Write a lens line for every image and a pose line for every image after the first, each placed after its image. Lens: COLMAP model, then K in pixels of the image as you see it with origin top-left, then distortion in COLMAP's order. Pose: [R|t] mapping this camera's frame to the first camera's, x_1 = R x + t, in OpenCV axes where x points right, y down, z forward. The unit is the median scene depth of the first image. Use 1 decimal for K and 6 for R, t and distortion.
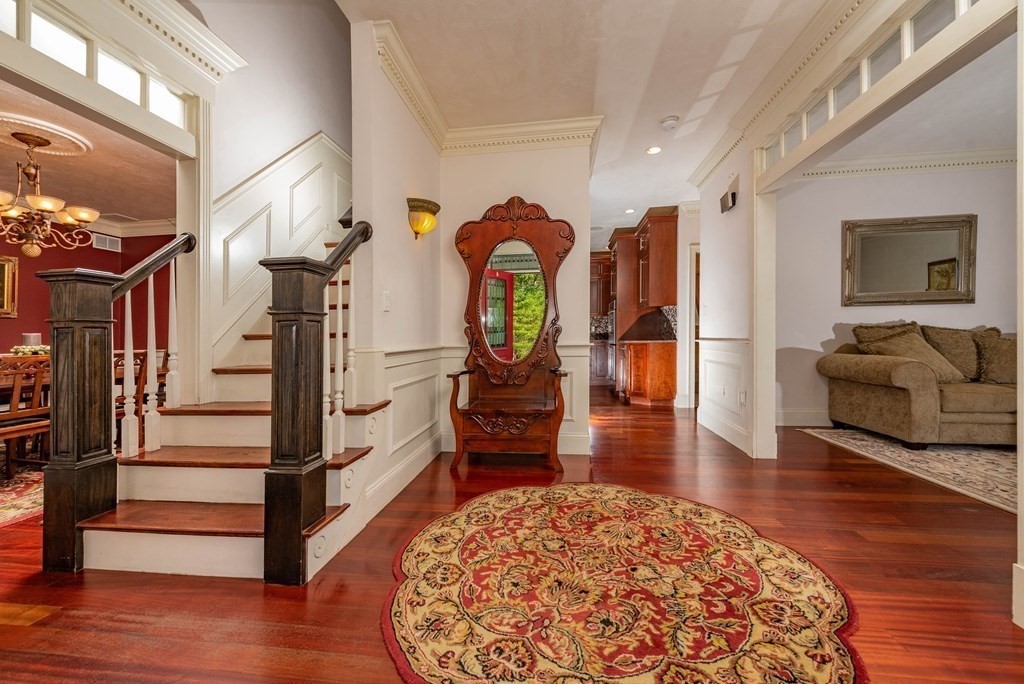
lens RADIAL K [[403.6, 0, 508.0], [0, 403.6, 334.2], [0, 0, 1]] dist [0.003979, -0.000319]
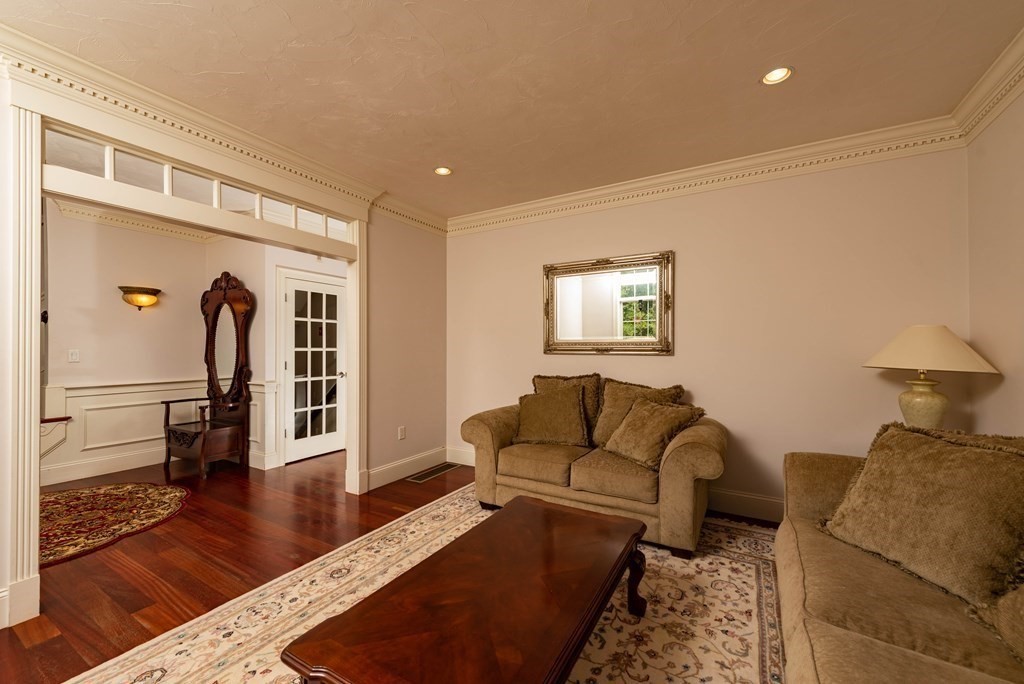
lens RADIAL K [[403.6, 0, 510.8], [0, 403.6, 343.3], [0, 0, 1]] dist [0.003979, -0.000319]
pose [[0.923241, 0.013393, -0.383989, 2.003385], [-0.015244, 0.999882, -0.001778, -0.160834], [0.383920, 0.007495, 0.923336, 0.168811]]
